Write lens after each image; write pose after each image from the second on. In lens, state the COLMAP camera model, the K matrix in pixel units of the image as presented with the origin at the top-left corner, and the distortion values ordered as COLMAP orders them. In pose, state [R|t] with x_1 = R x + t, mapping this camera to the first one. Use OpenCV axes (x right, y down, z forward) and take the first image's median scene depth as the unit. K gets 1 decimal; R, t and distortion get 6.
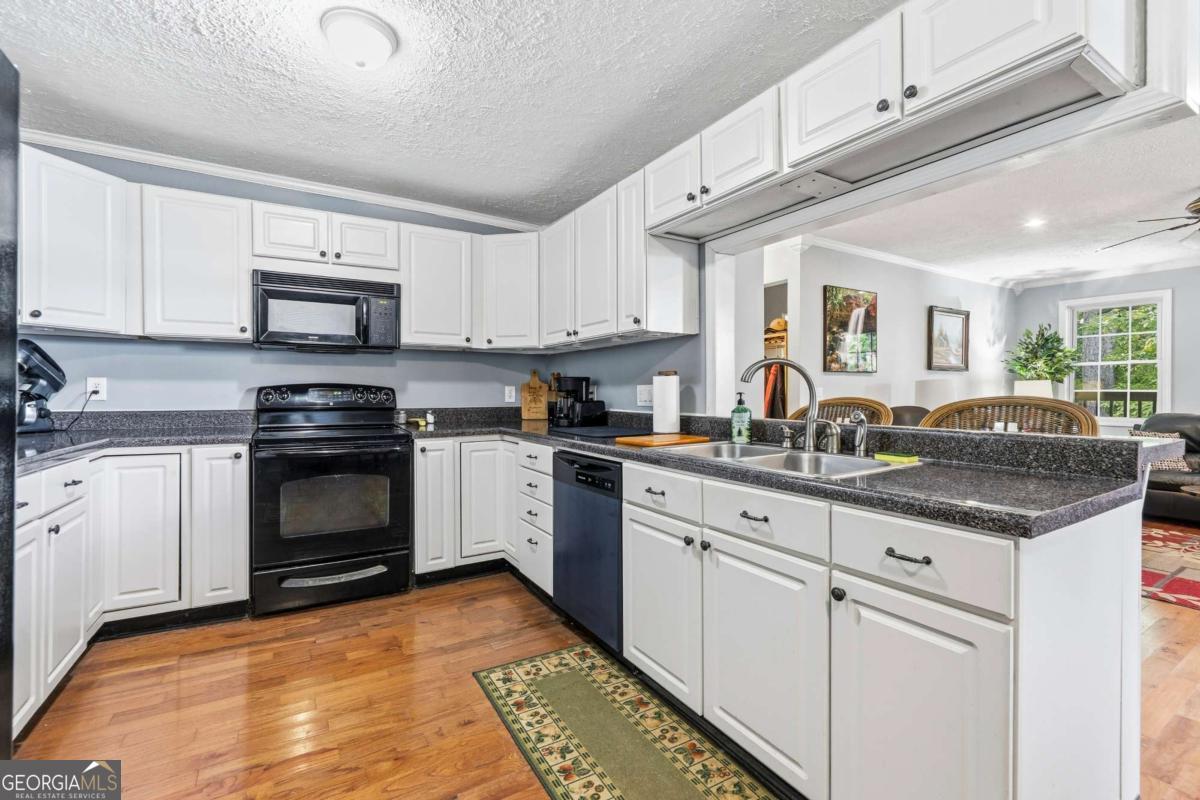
lens RADIAL K [[520.2, 0, 596.4], [0, 520.2, 397.1], [0, 0, 1]] dist [0.002466, 0.000249]
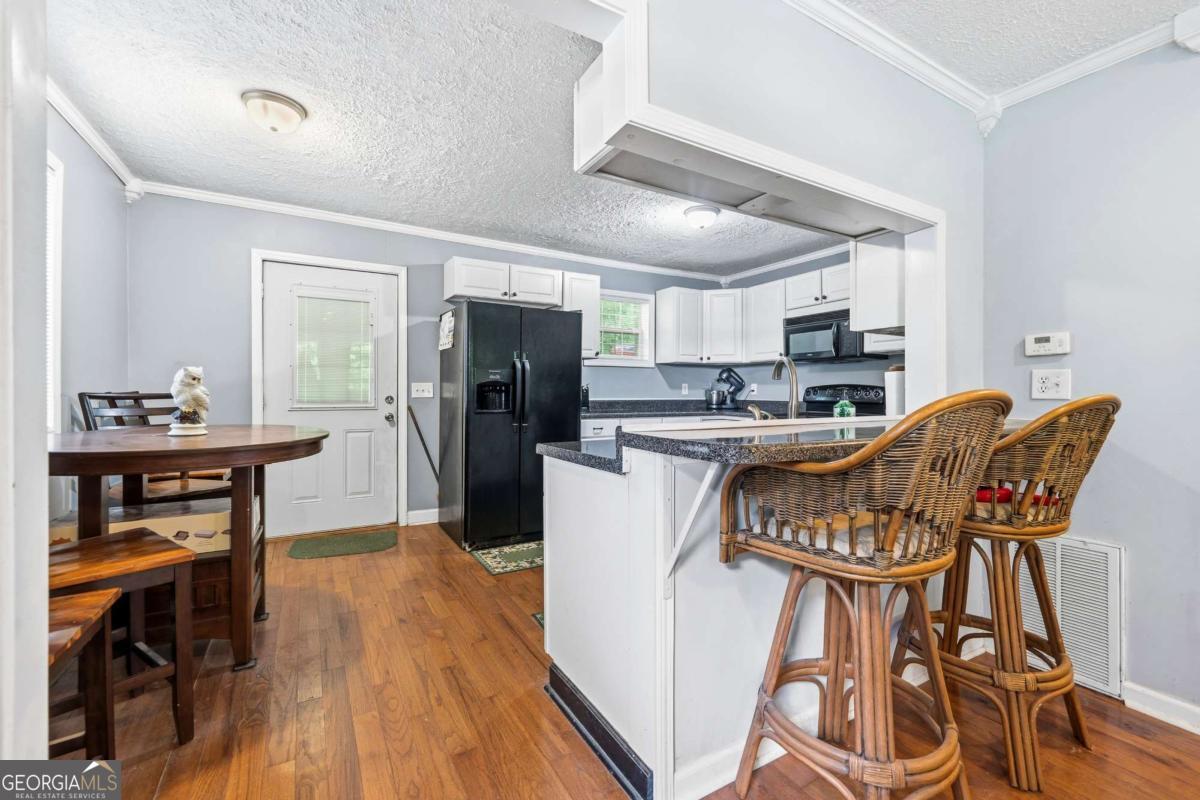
lens RADIAL K [[520.2, 0, 619.6], [0, 520.2, 389.8], [0, 0, 1]] dist [0.002466, 0.000249]
pose [[0.013309, -0.007311, -0.999885, 1.217339], [-0.011156, 0.999910, -0.007460, 0.007868], [0.999849, 0.011254, 0.013226, 0.516349]]
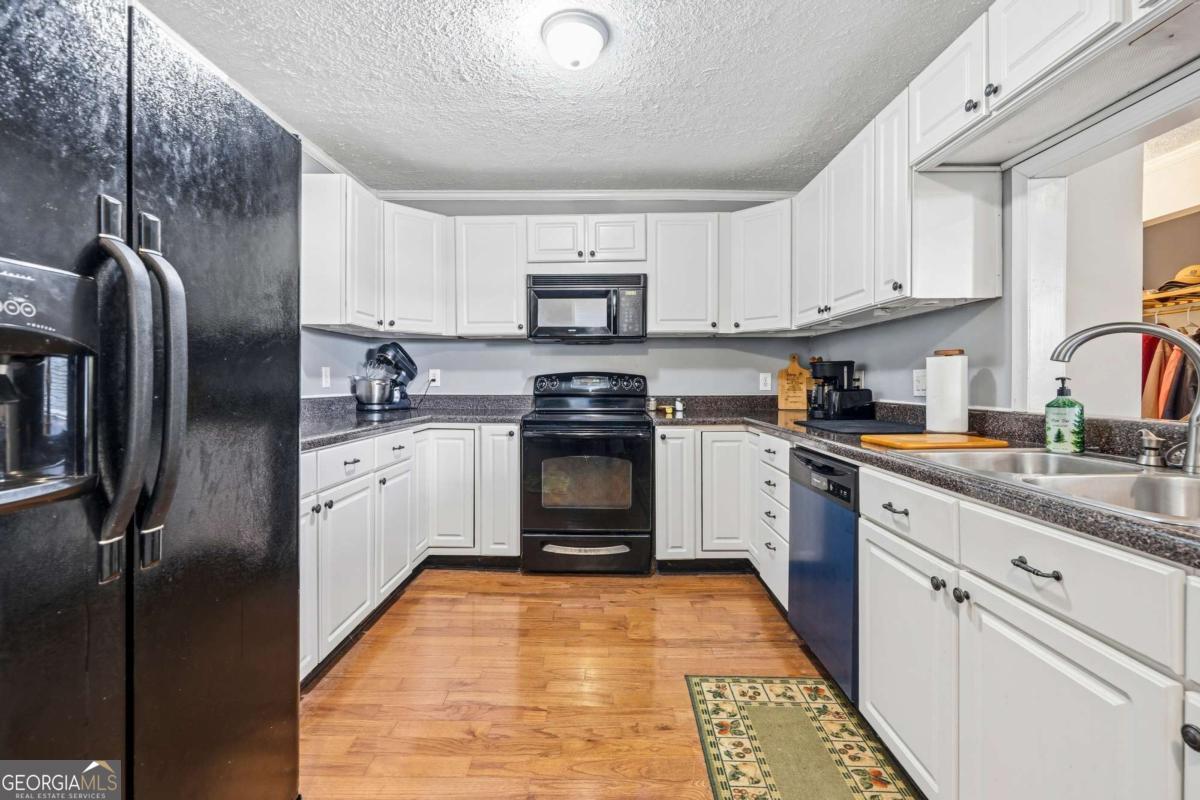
lens RADIAL K [[520.2, 0, 603.3], [0, 520.2, 390.7], [0, 0, 1]] dist [0.002466, 0.000249]
pose [[0.855868, 0.007470, -0.517140, 0.107614], [-0.002573, 0.999945, 0.010186, 0.002770], [0.517187, -0.007387, 0.855840, 0.104559]]
